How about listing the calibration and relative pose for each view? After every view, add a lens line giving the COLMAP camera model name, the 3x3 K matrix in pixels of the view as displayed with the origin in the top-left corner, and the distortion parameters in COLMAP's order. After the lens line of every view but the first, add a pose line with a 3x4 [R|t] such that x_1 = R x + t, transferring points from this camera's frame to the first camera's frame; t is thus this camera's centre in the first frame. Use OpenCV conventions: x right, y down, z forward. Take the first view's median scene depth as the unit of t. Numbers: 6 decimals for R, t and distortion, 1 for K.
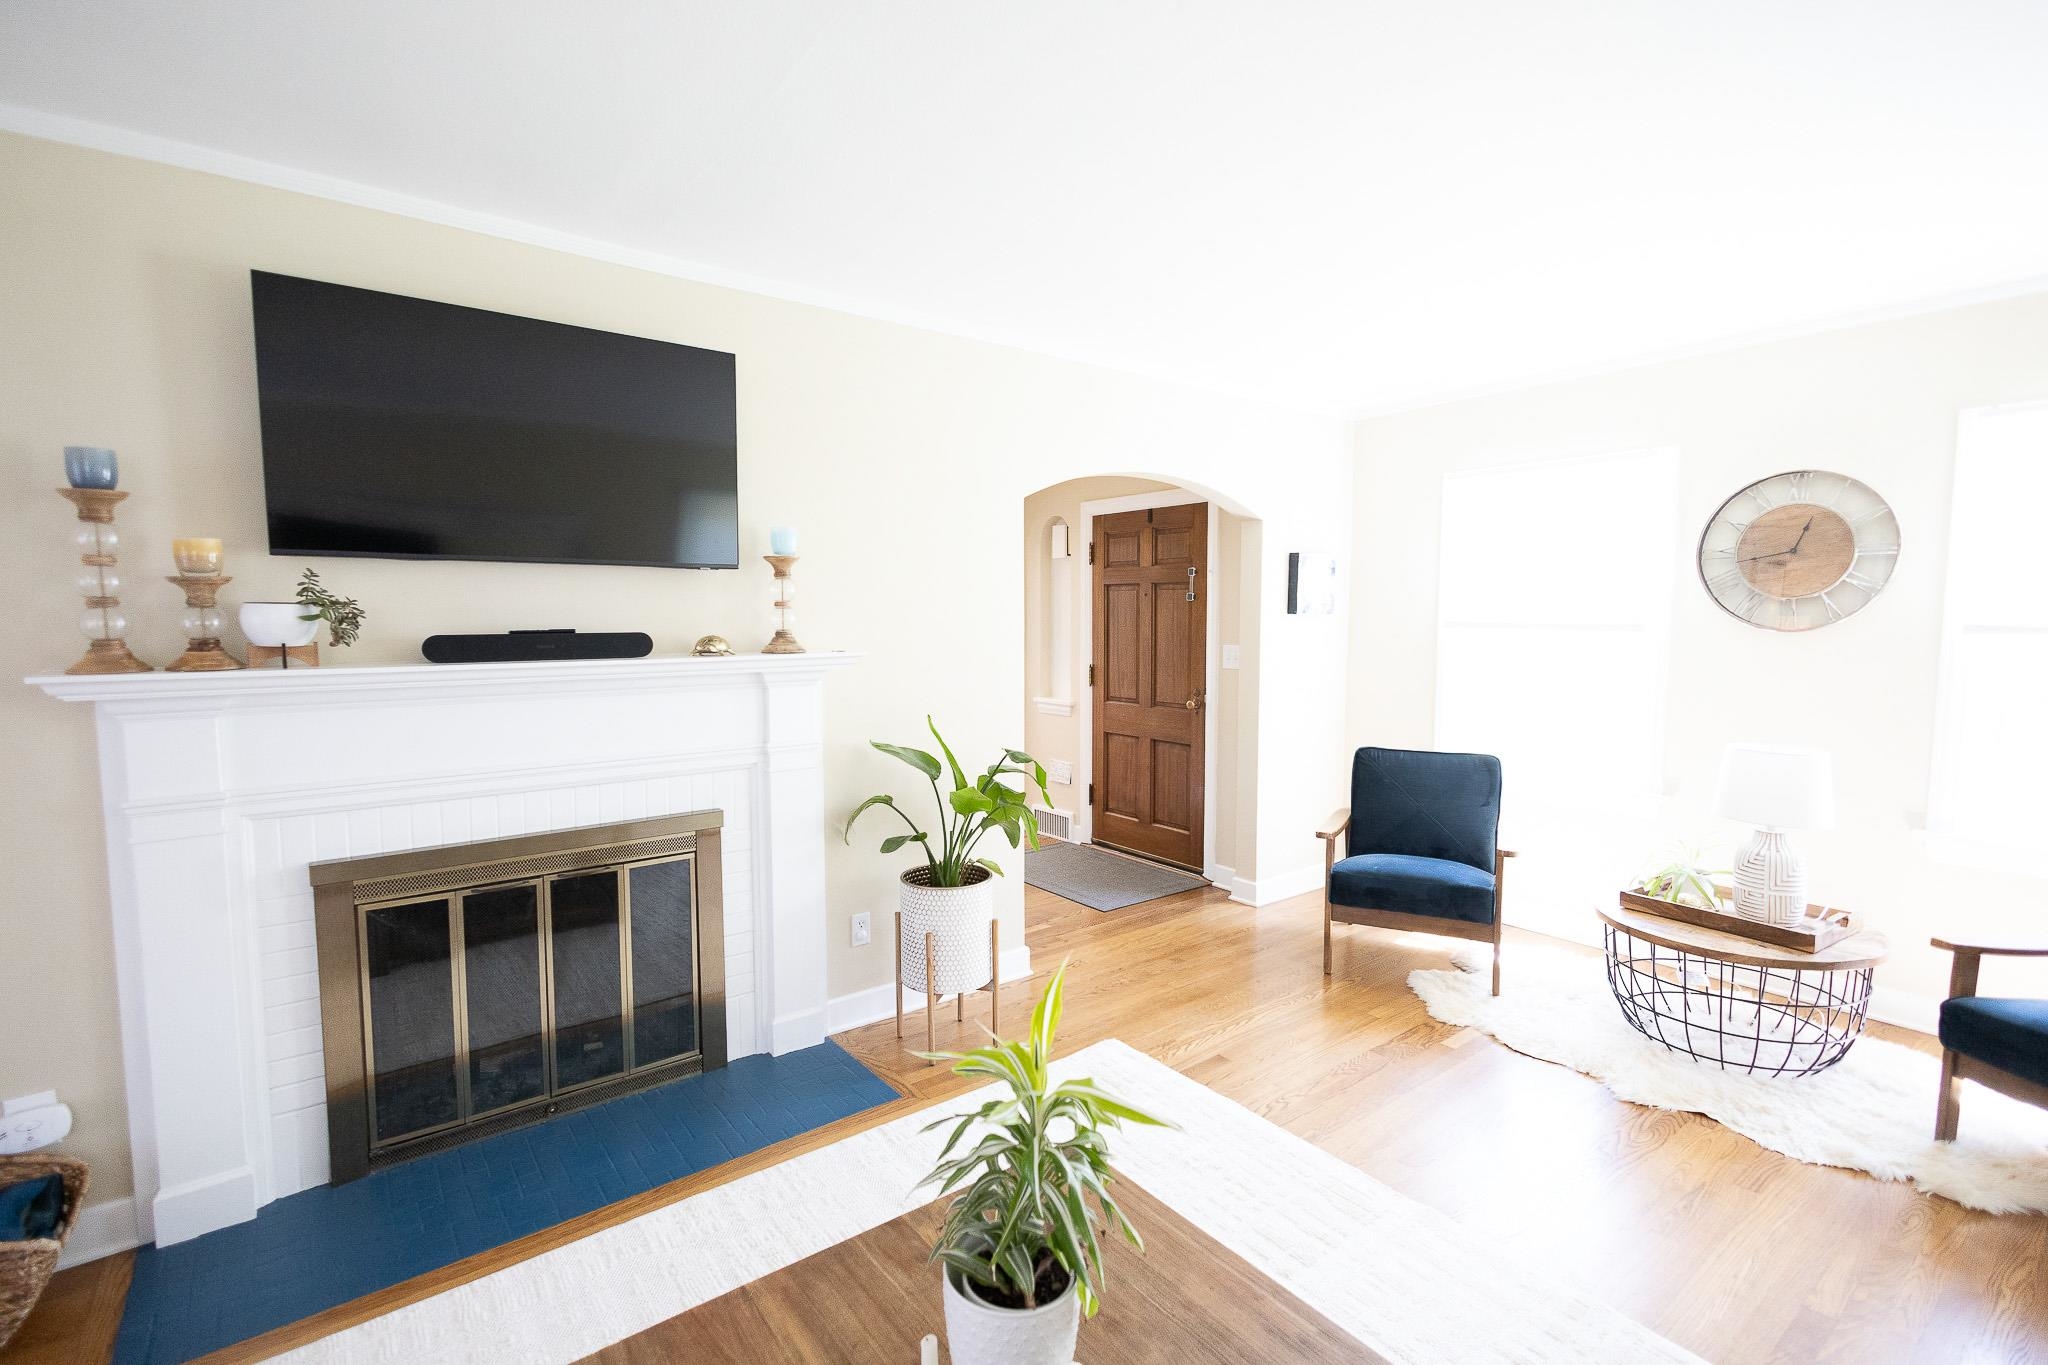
lens RADIAL K [[940.6, 0, 1024.0], [0, 940.6, 682.5], [0, 0, 1]] dist [0.015650, -0.005206]
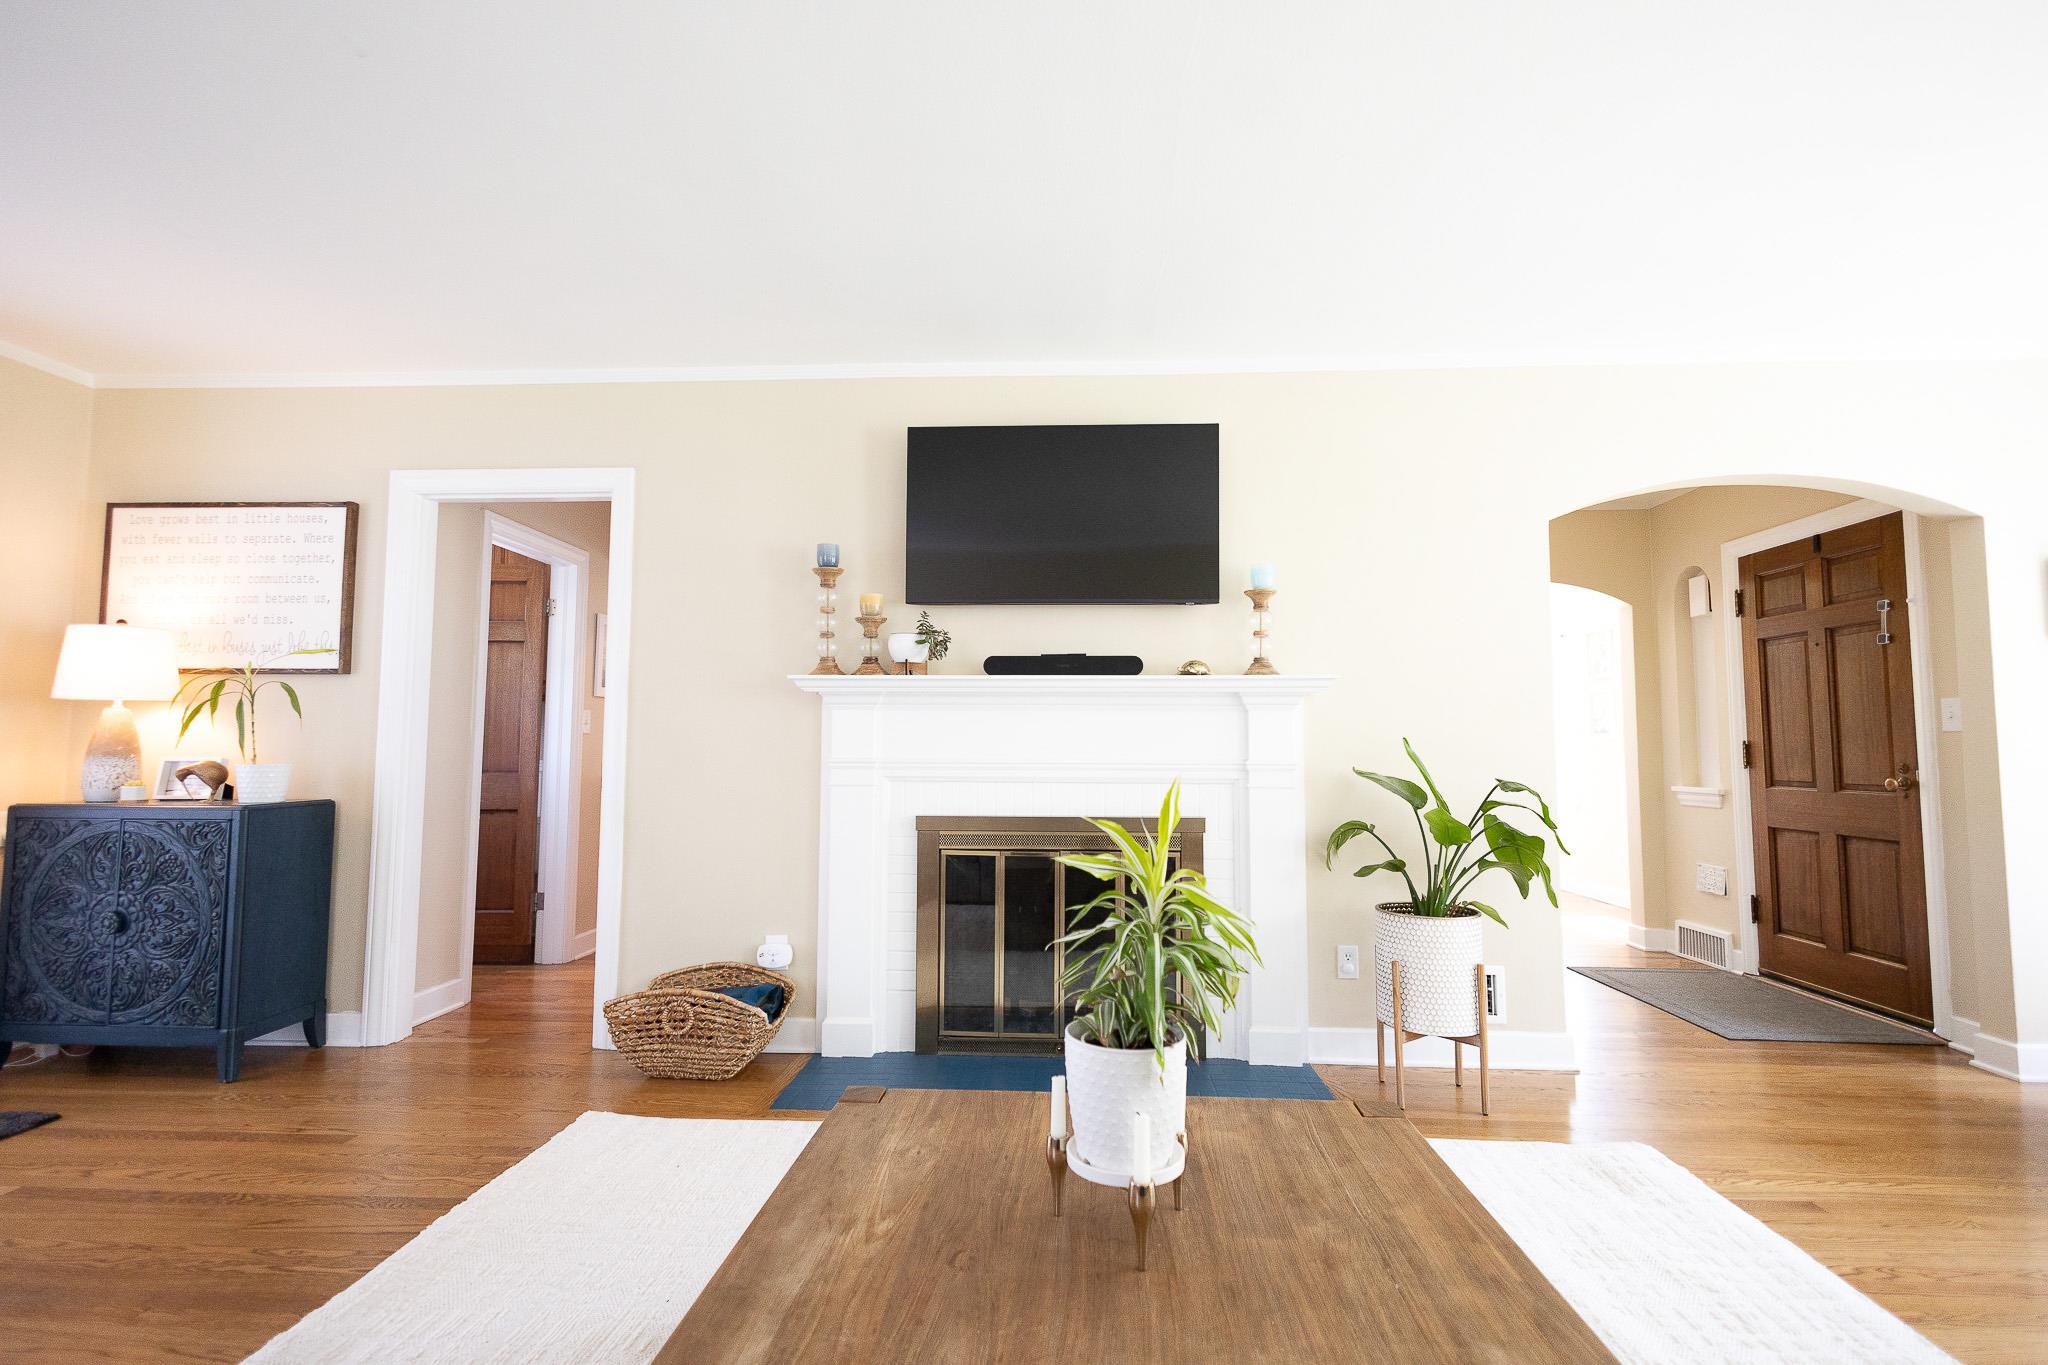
lens RADIAL K [[940.6, 0, 1024.0], [0, 940.6, 682.5], [0, 0, 1]] dist [0.015650, -0.005206]
pose [[0.757649, -0.041168, -0.651363, 0.231991], [-0.057294, 0.989961, -0.129211, 0.122611], [0.650143, 0.135216, 0.747684, 0.001457]]
